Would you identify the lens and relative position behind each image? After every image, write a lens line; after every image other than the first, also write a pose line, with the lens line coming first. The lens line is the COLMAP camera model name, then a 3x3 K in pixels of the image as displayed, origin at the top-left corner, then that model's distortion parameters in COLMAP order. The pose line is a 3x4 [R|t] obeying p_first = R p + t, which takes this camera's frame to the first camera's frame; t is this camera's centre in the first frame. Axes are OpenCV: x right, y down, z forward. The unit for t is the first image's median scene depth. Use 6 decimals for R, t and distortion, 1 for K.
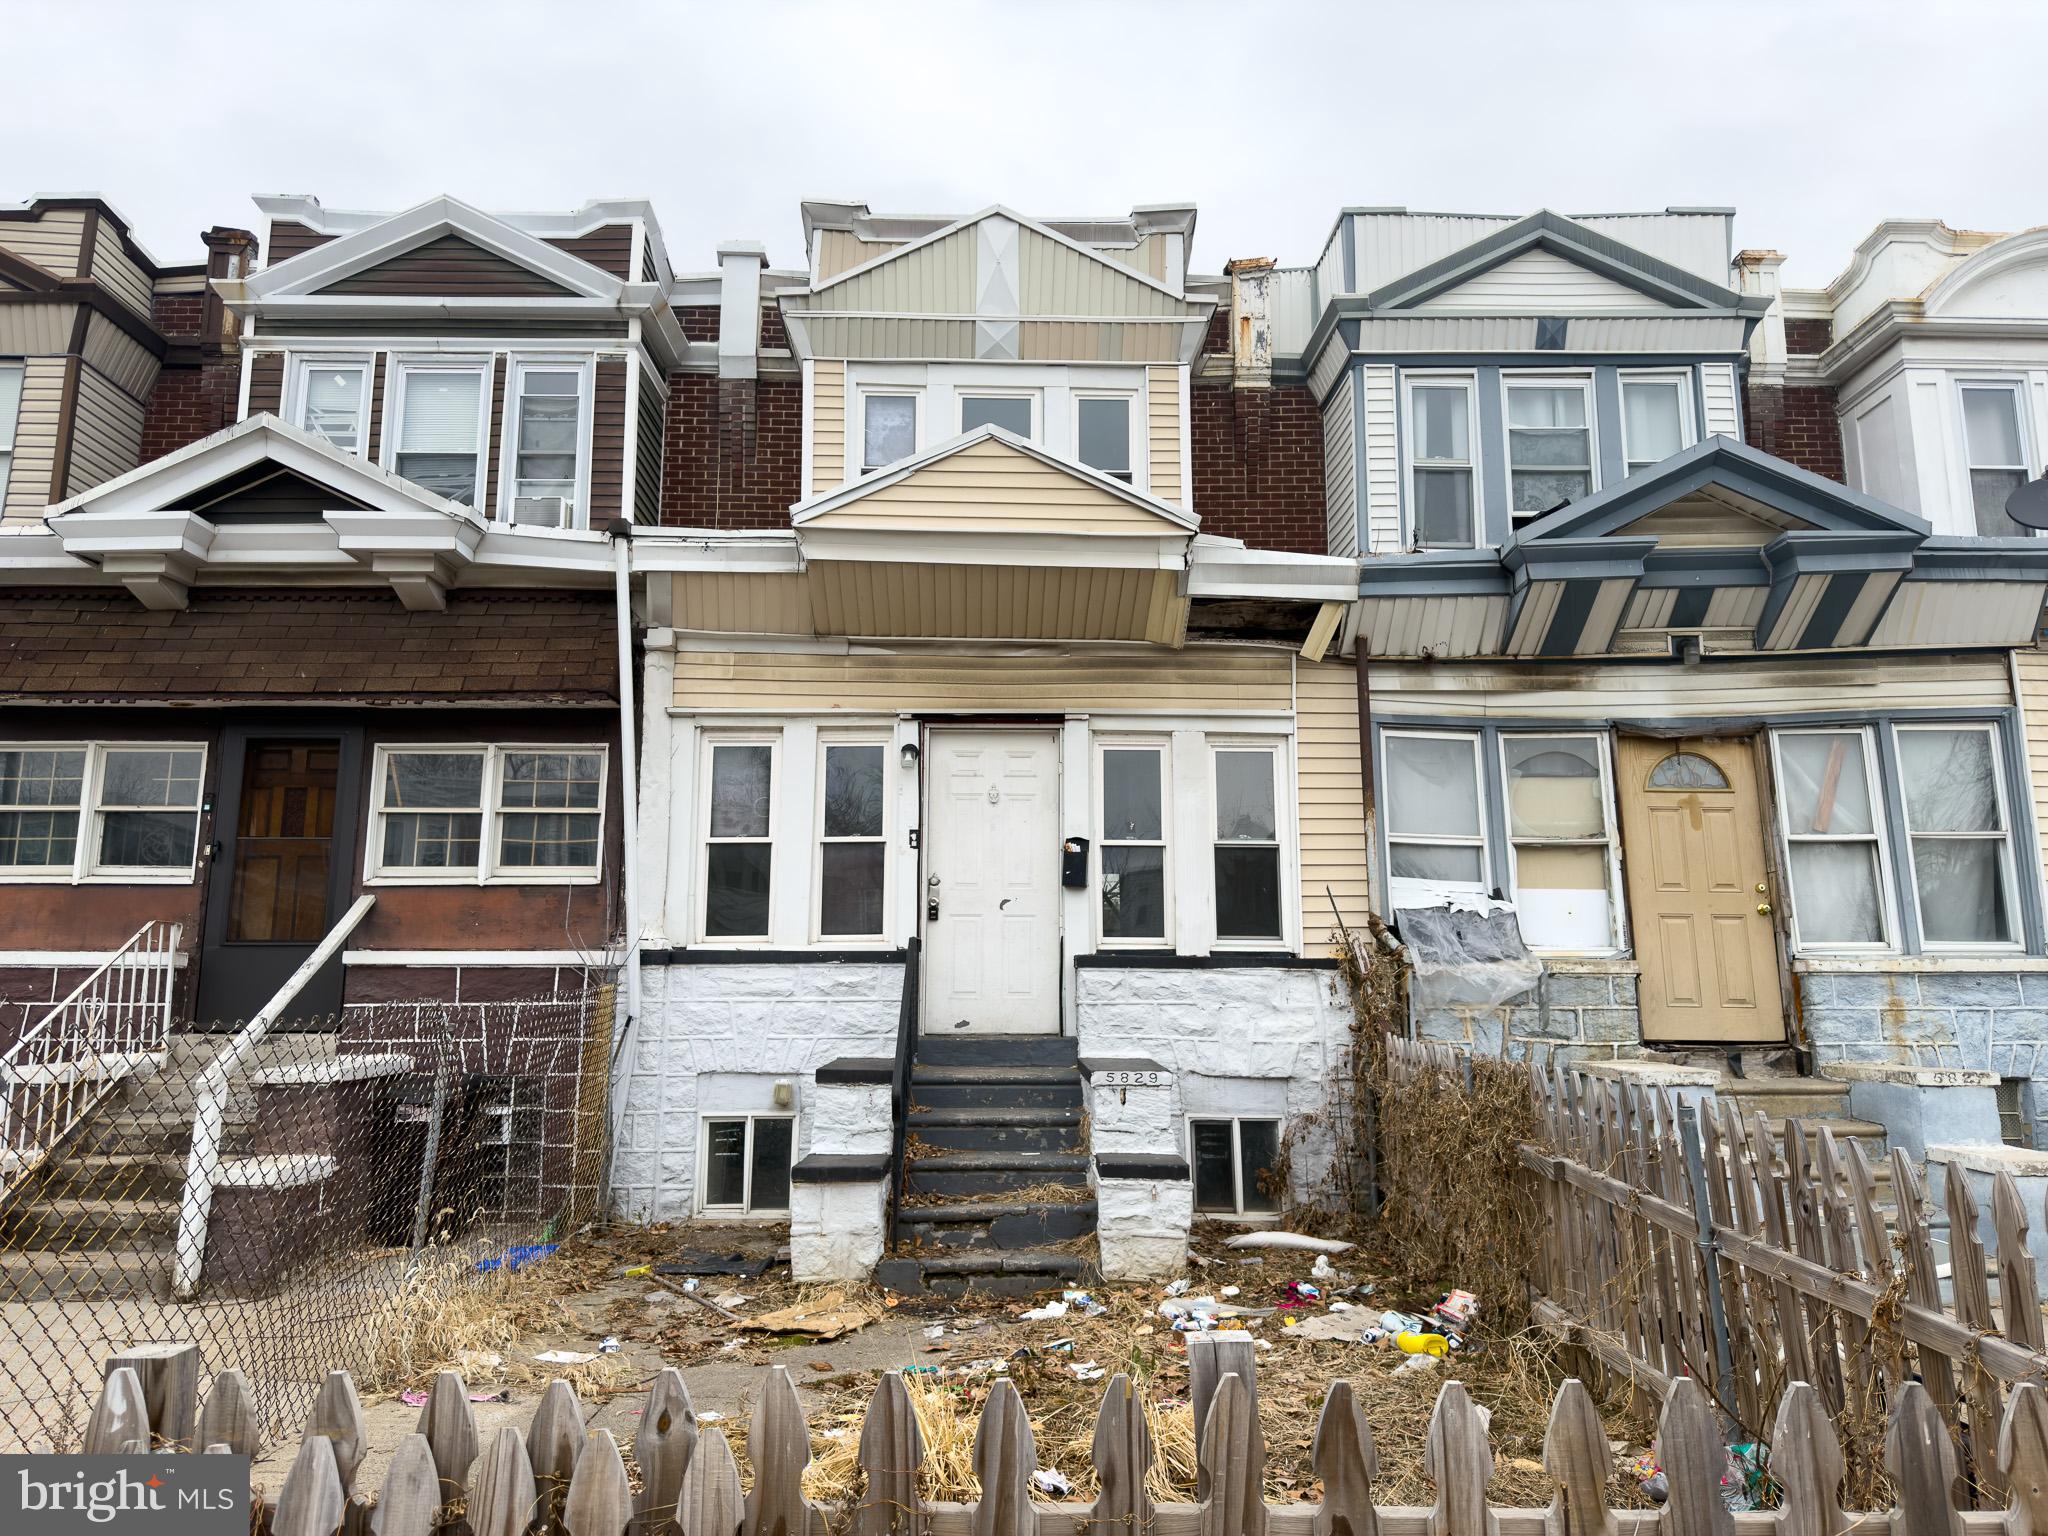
lens RADIAL K [[1472.3, 0, 1022.4], [0, 1472.3, 760.6], [0, 0, 1]] dist [0.002536, 0.012395]
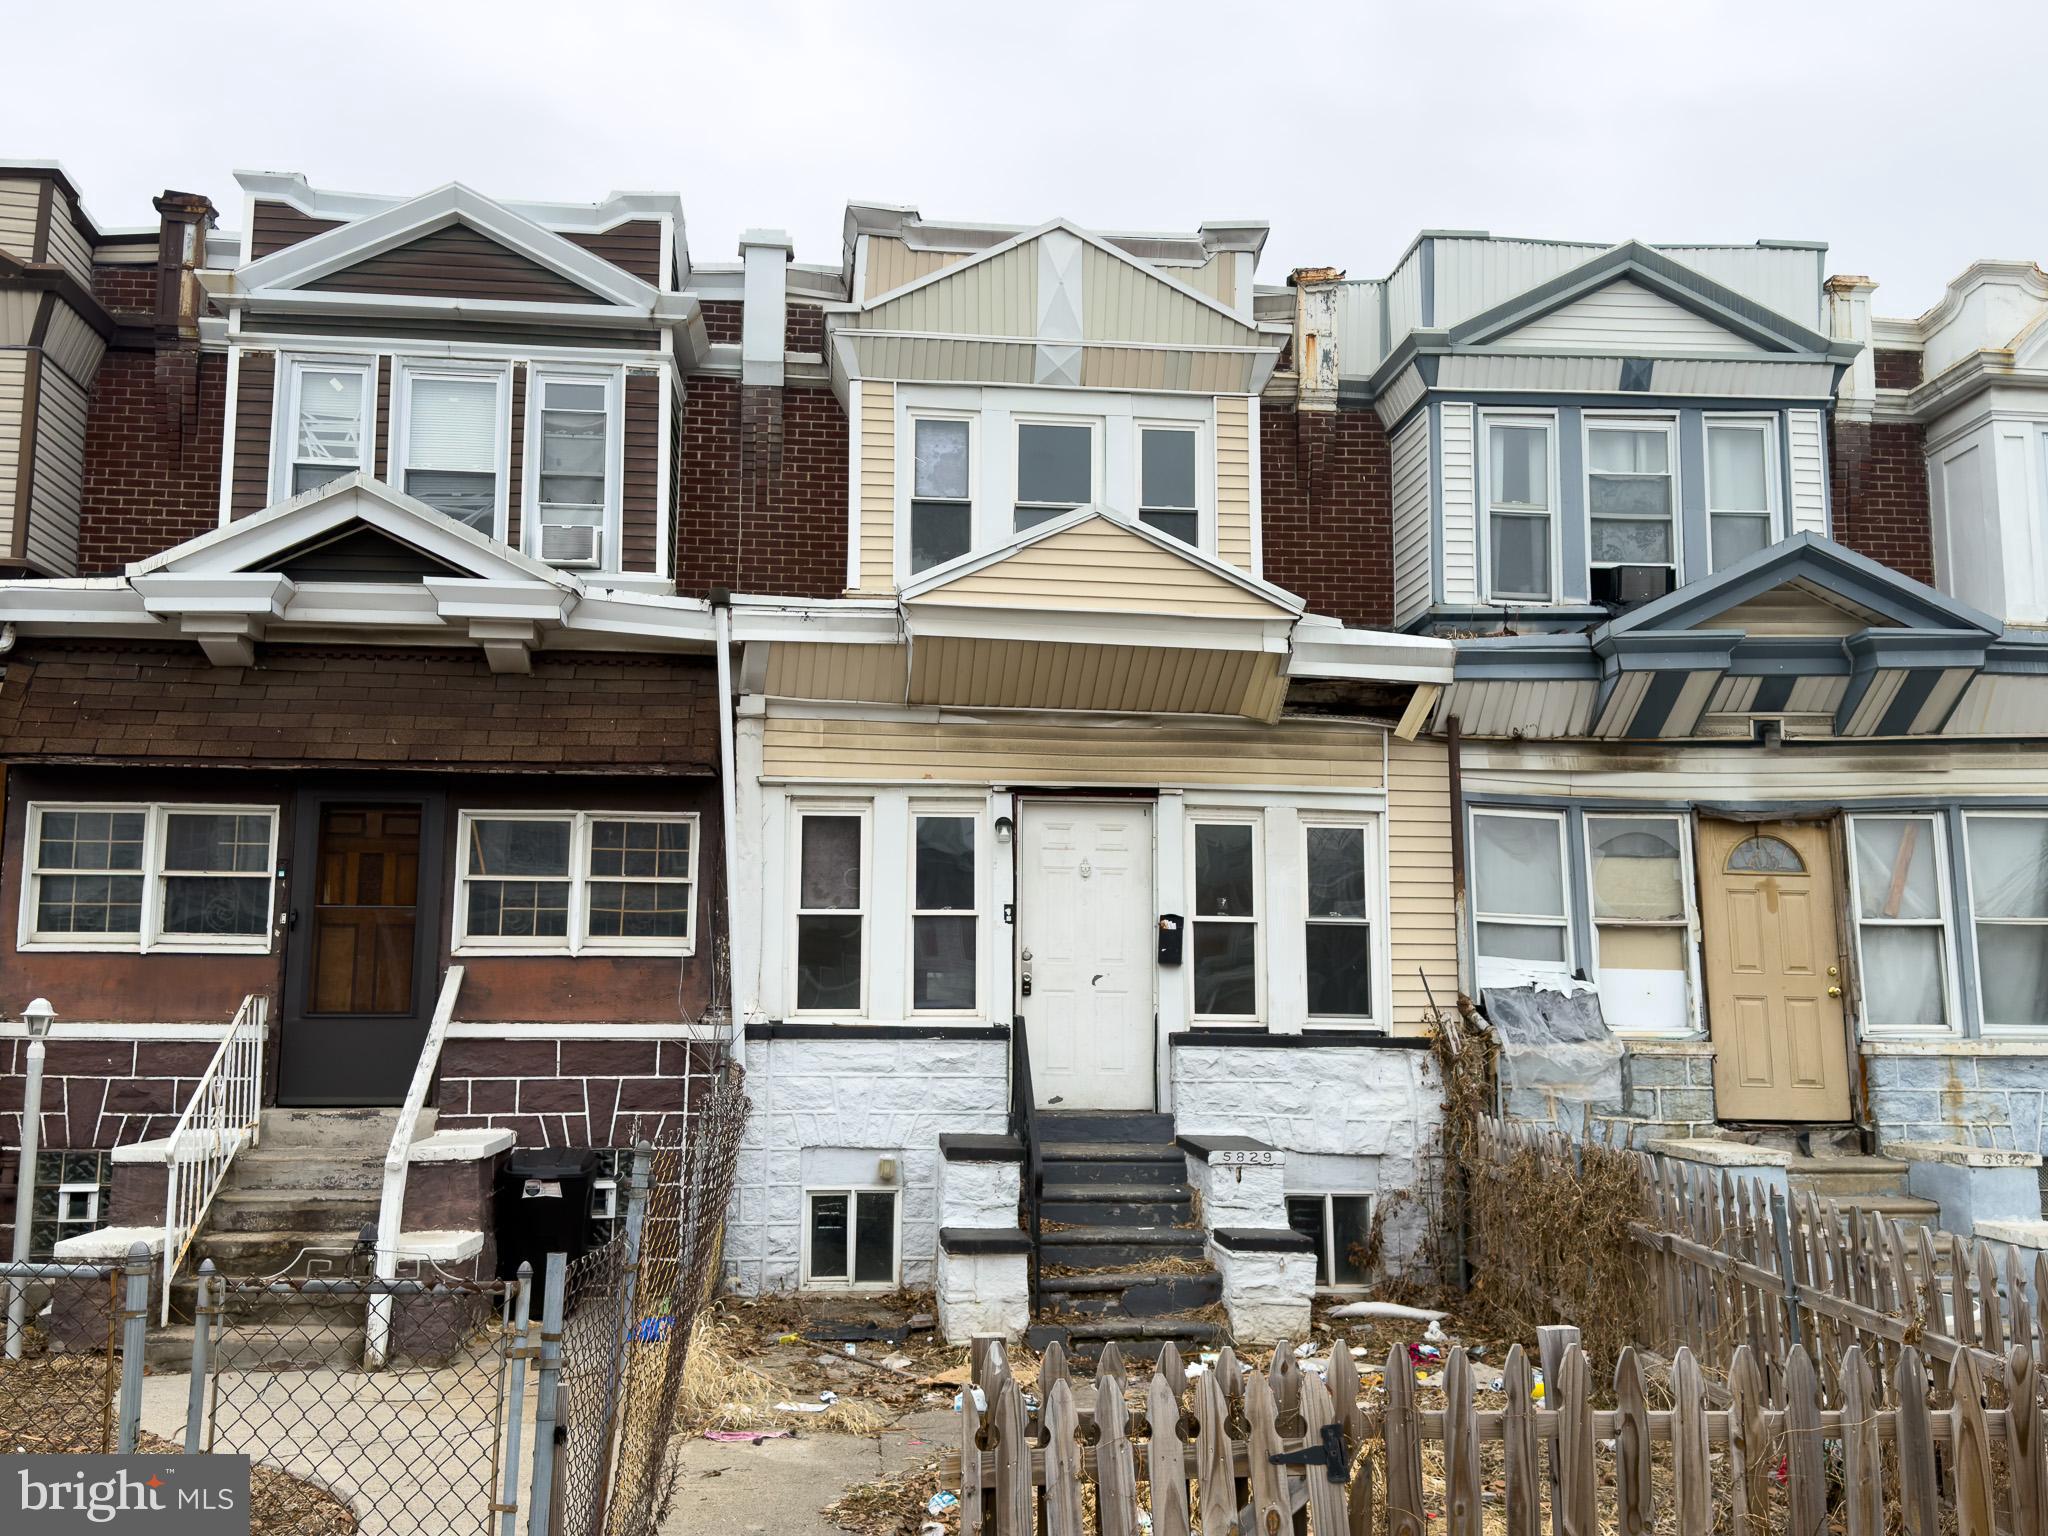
lens RADIAL K [[1951.1, 0, 1018.4], [0, 1951.1, 768.0], [0, 0, 1]] dist [0.027124, 0.000000]
pose [[0.997266, 0.016608, 0.072011, -0.163104], [-0.018825, 0.999366, 0.030228, -0.084936], [-0.071463, -0.031501, 0.996946, -0.312815]]
